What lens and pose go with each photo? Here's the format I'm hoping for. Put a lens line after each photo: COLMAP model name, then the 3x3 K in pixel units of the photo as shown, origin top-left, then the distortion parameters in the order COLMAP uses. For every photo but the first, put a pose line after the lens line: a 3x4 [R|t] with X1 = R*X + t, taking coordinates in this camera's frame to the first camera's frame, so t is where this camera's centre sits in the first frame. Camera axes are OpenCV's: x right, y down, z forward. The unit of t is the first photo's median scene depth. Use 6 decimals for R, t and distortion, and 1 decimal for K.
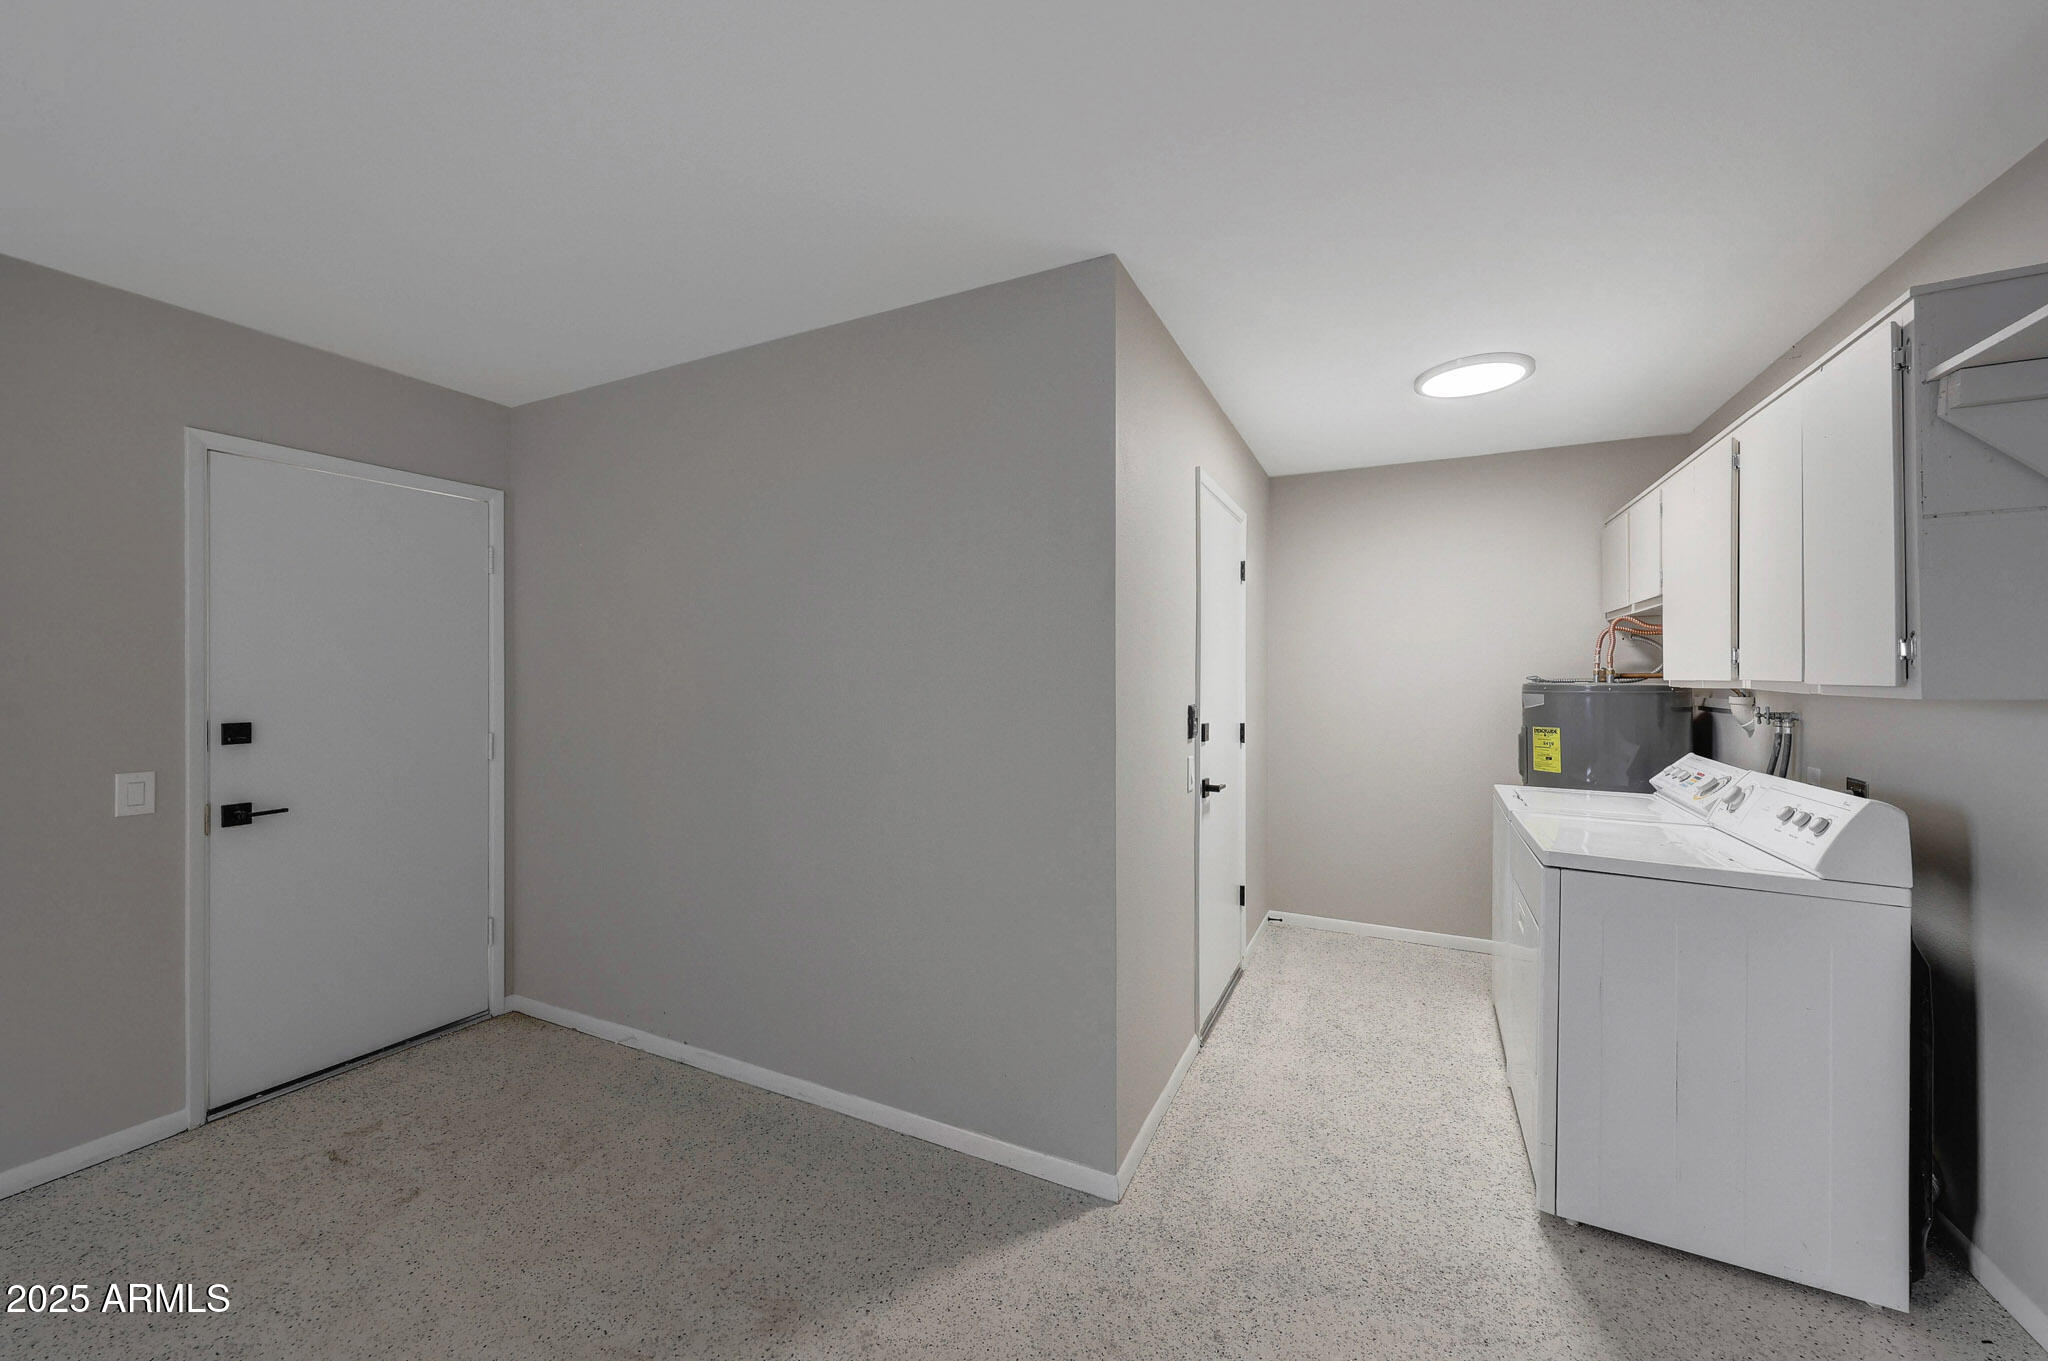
lens RADIAL K [[761.8, 0, 1020.3], [0, 761.8, 675.7], [0, 0, 1]] dist [-0.000534, 0.000050]
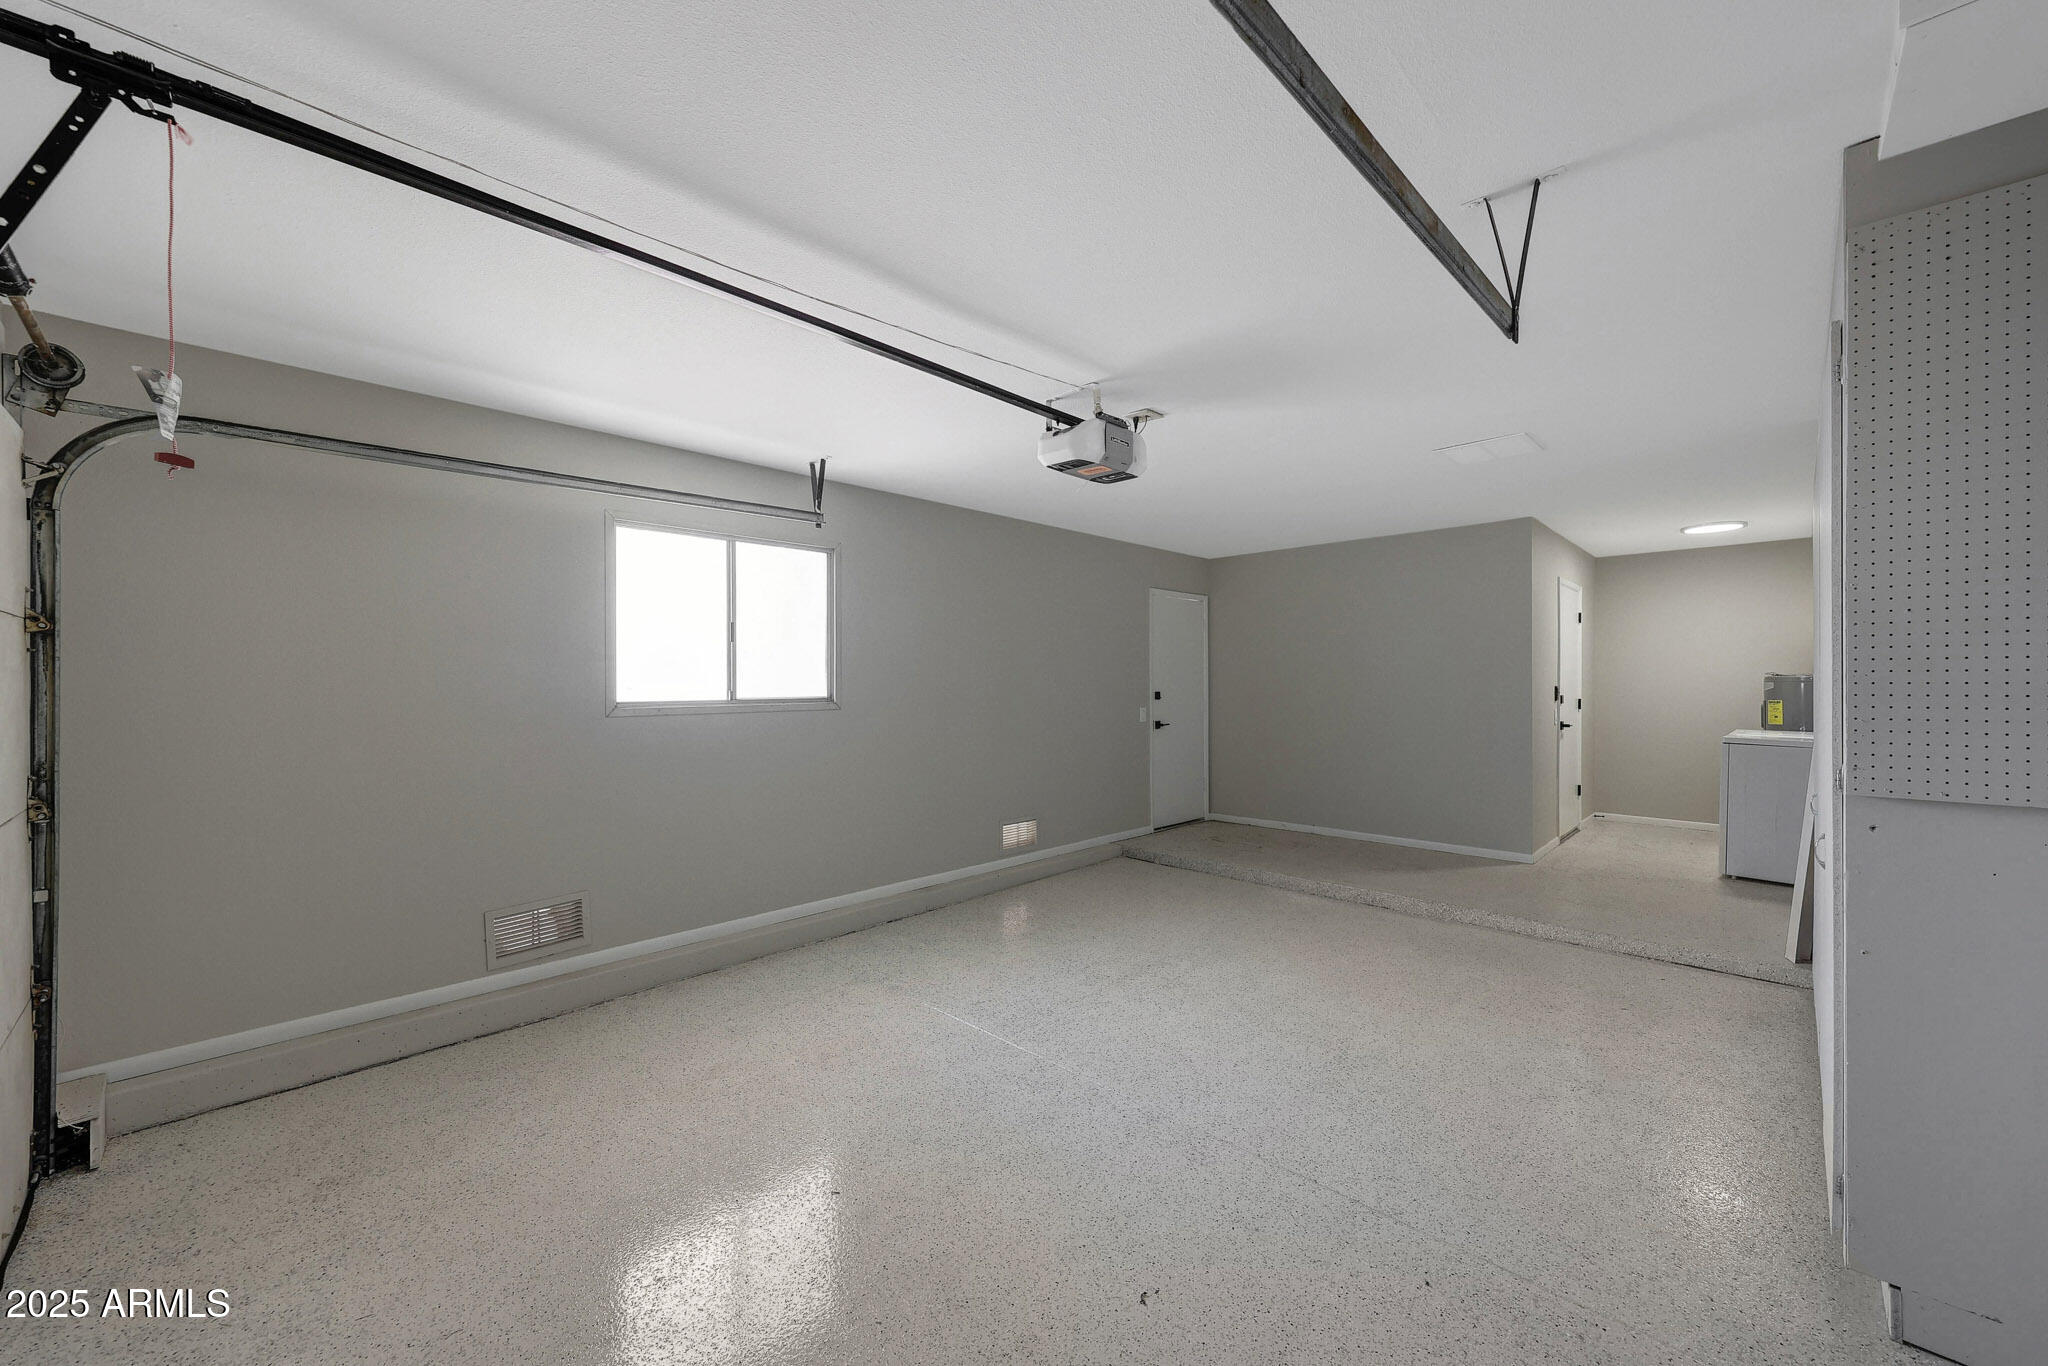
lens RADIAL K [[761.8, 0, 1032.0], [0, 761.8, 686.6], [0, 0, 1]] dist [-0.000534, 0.000050]
pose [[0.951686, -0.001550, -0.307068, -0.486600], [0.003740, 0.999972, 0.006542, 0.018378], [0.307049, -0.007374, 0.951665, -1.403979]]
